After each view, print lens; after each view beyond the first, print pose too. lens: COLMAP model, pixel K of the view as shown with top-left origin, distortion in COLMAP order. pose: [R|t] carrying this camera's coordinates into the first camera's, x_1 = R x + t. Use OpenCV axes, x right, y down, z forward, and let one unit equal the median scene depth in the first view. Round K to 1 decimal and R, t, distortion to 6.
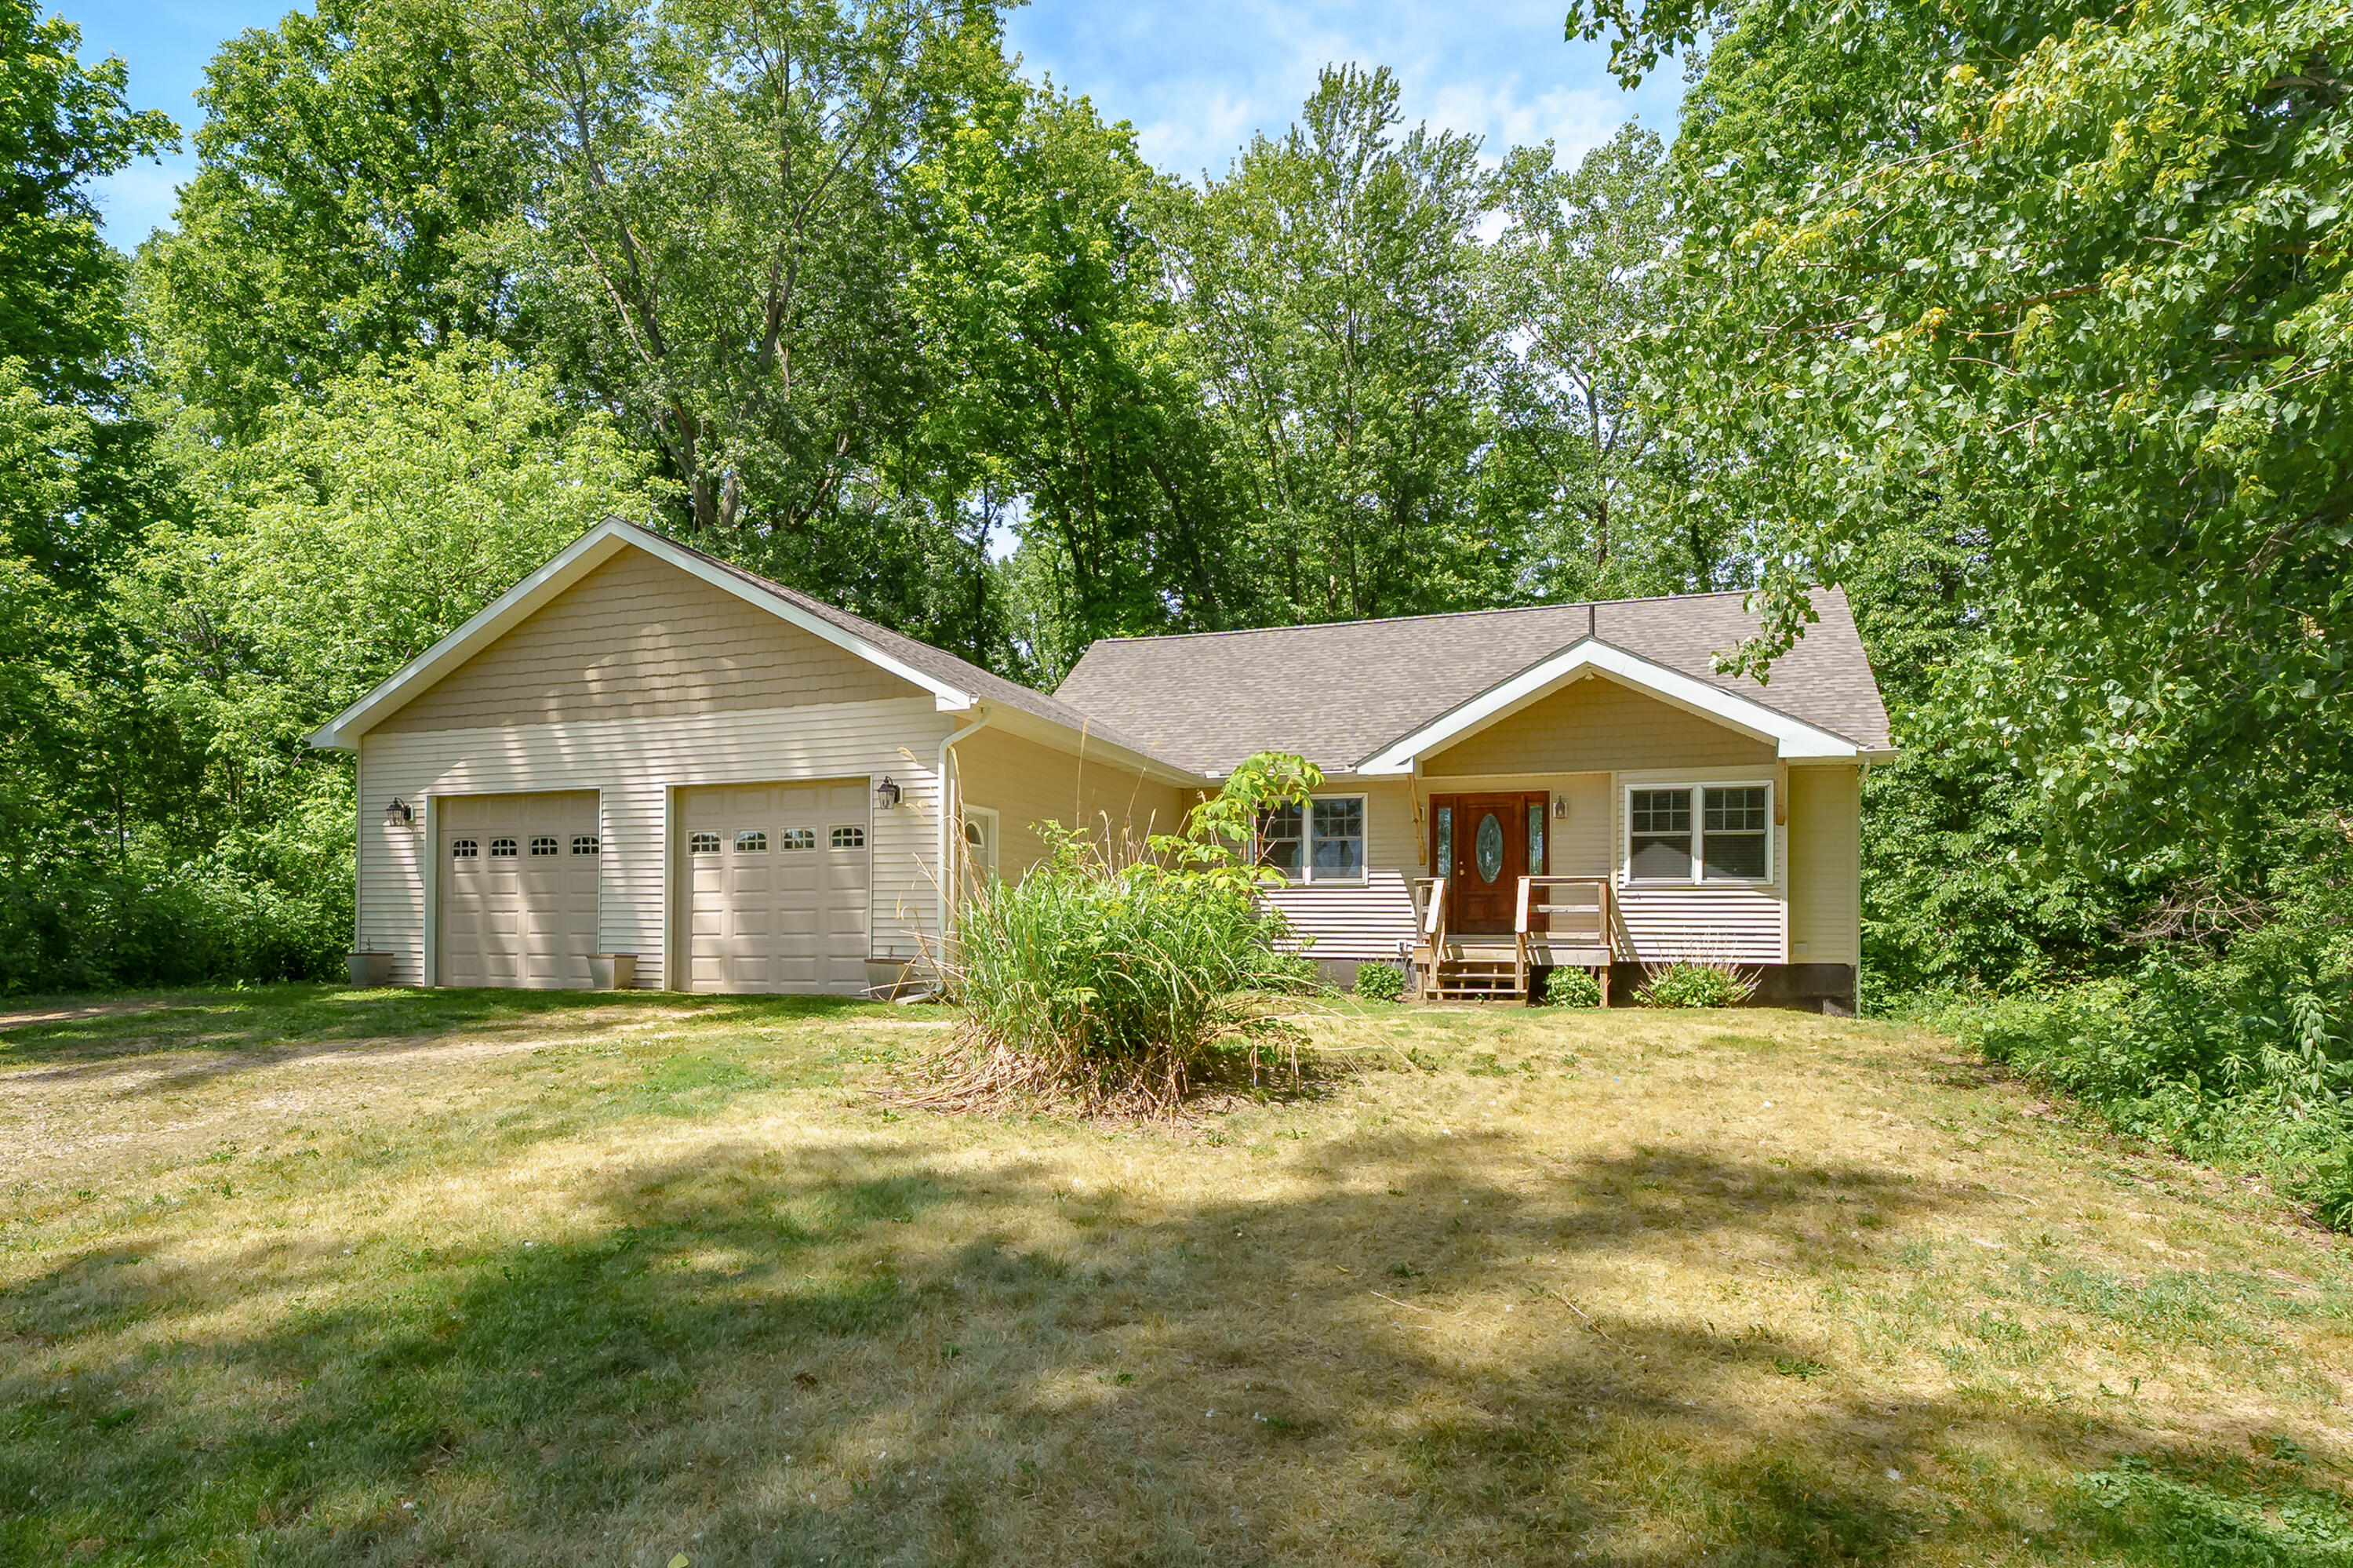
lens RADIAL K [[1070.6, 0, 1176.4], [0, 1070.6, 790.5], [0, 0, 1]] dist [-0.002505, -0.001514]
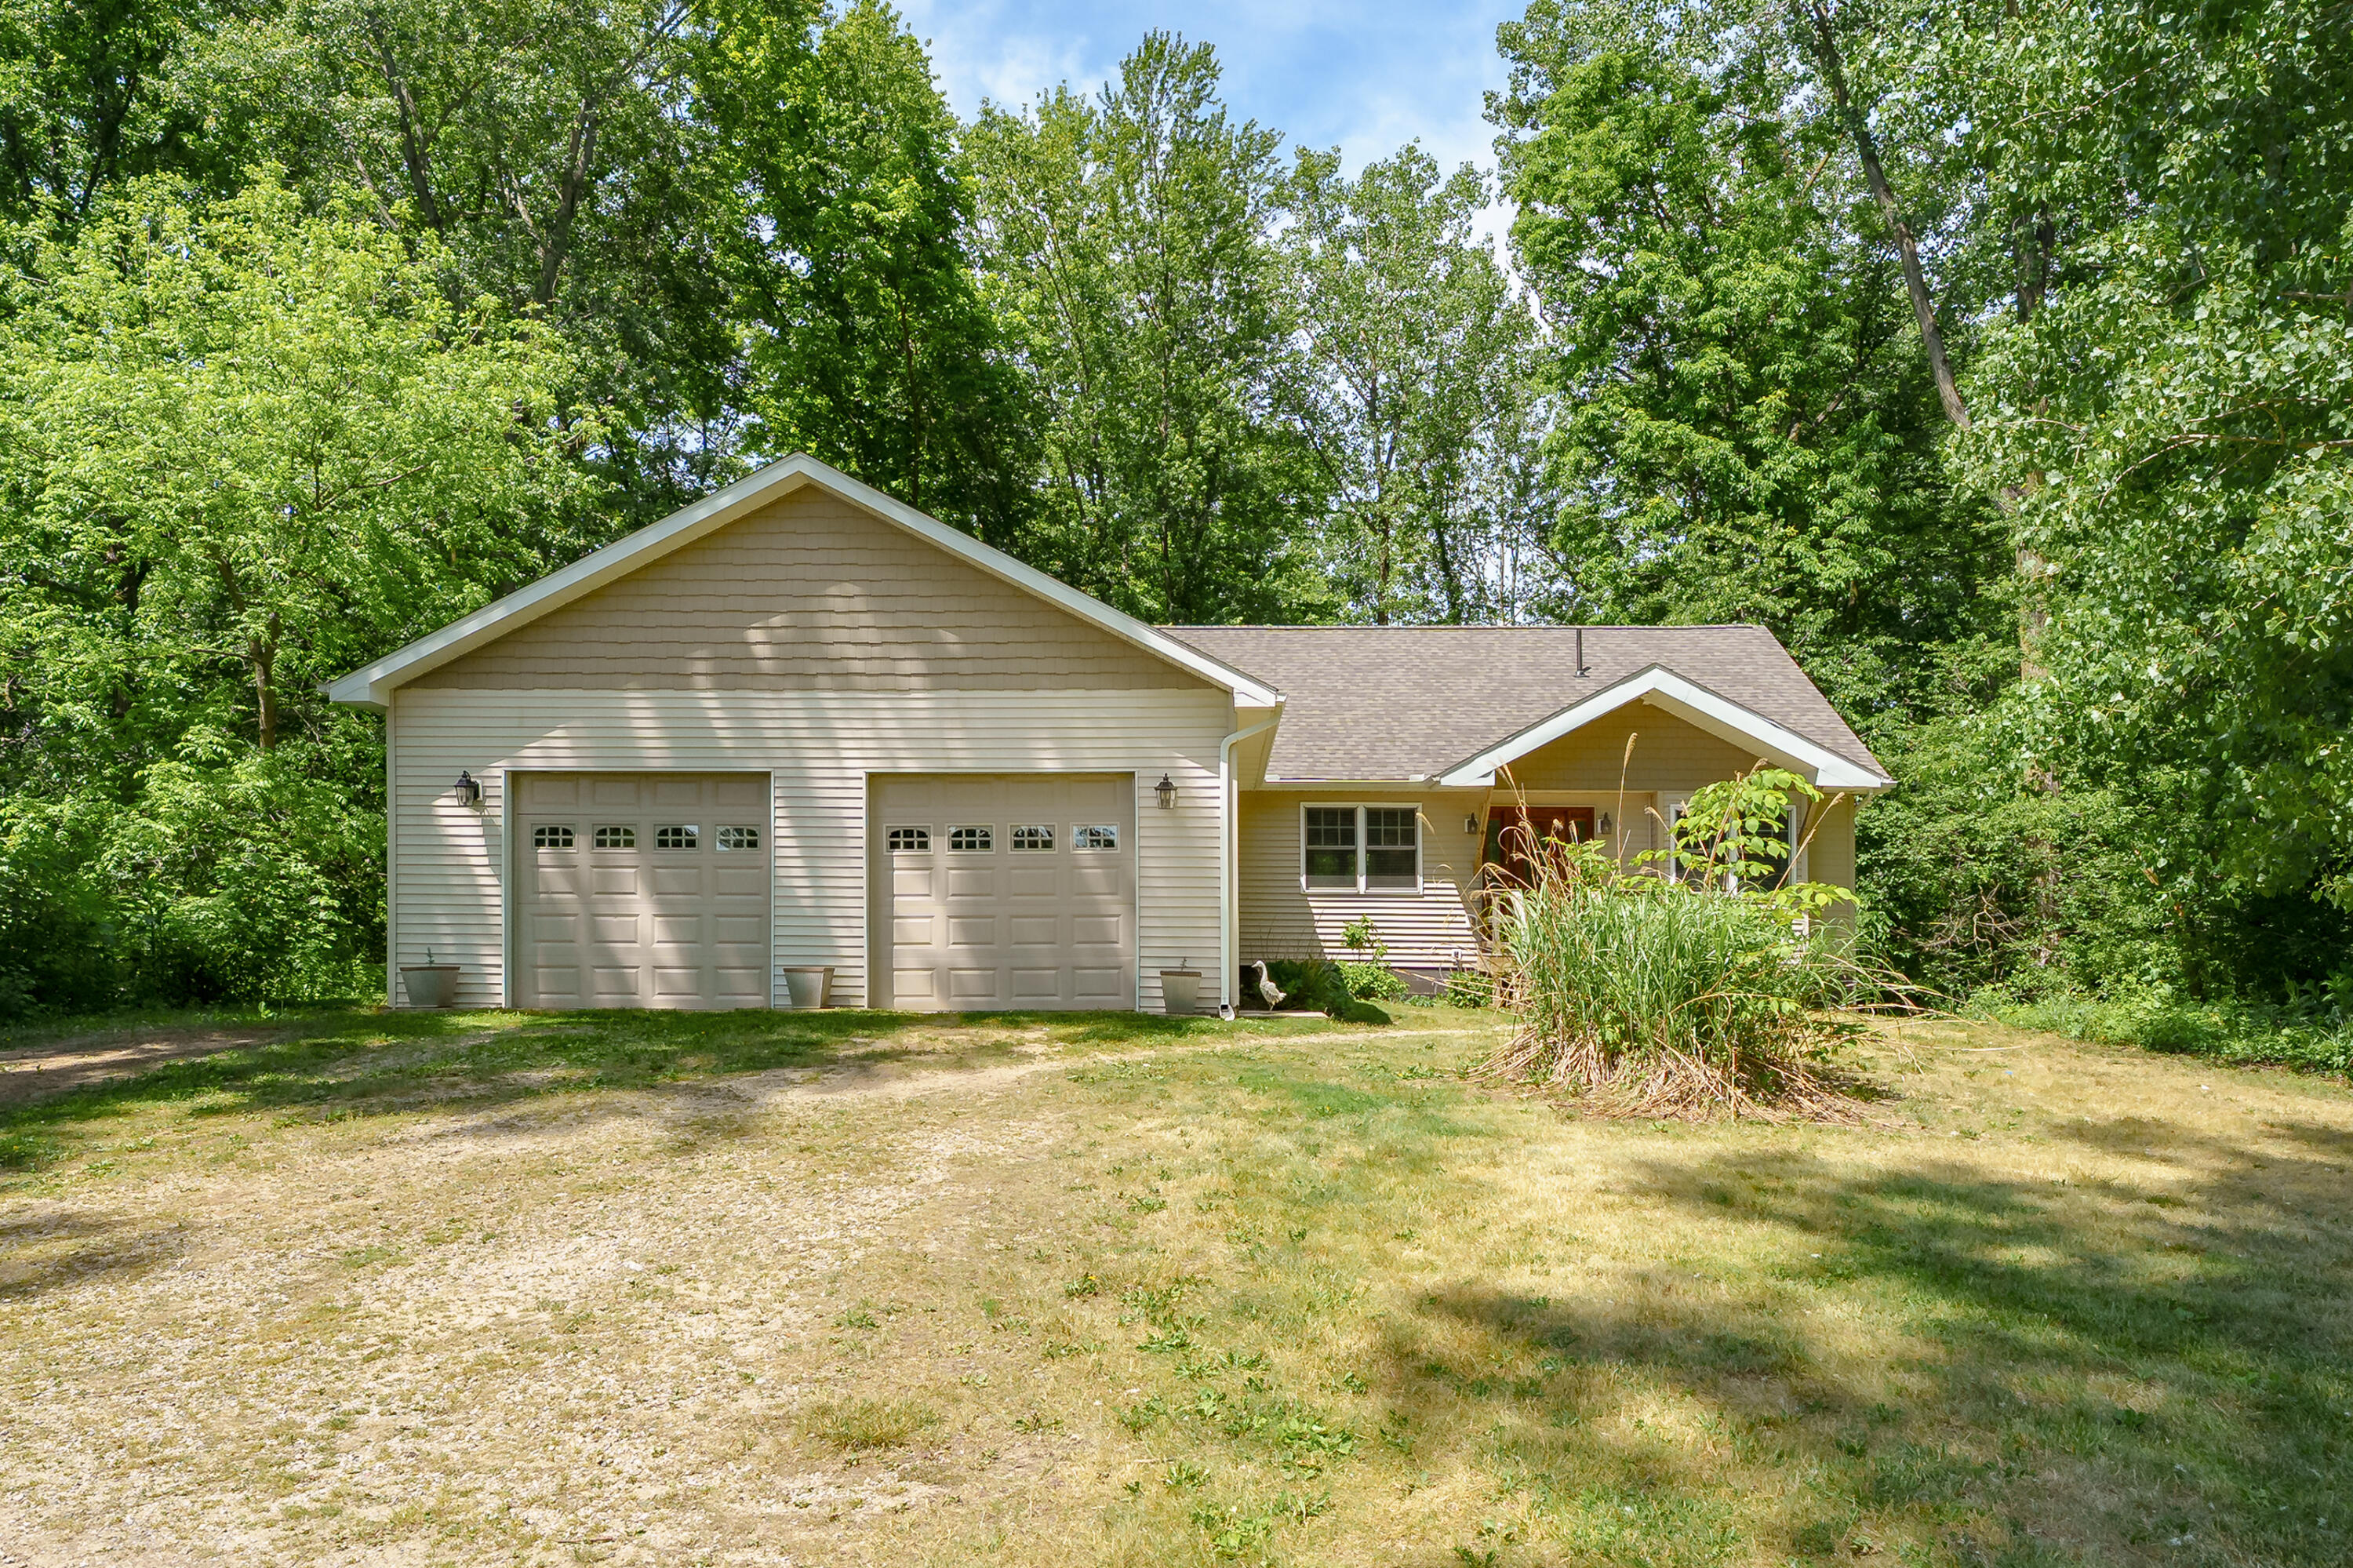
lens RADIAL K [[1151.8, 0, 1175.6], [0, 1151.8, 780.9], [0, 0, 1]] dist [0.000232, 0.000380]
pose [[0.960608, 0.040298, 0.274970, -0.471130], [-0.039020, 0.999187, -0.010118, 0.002471], [-0.275154, -0.001010, 0.961400, 0.035590]]
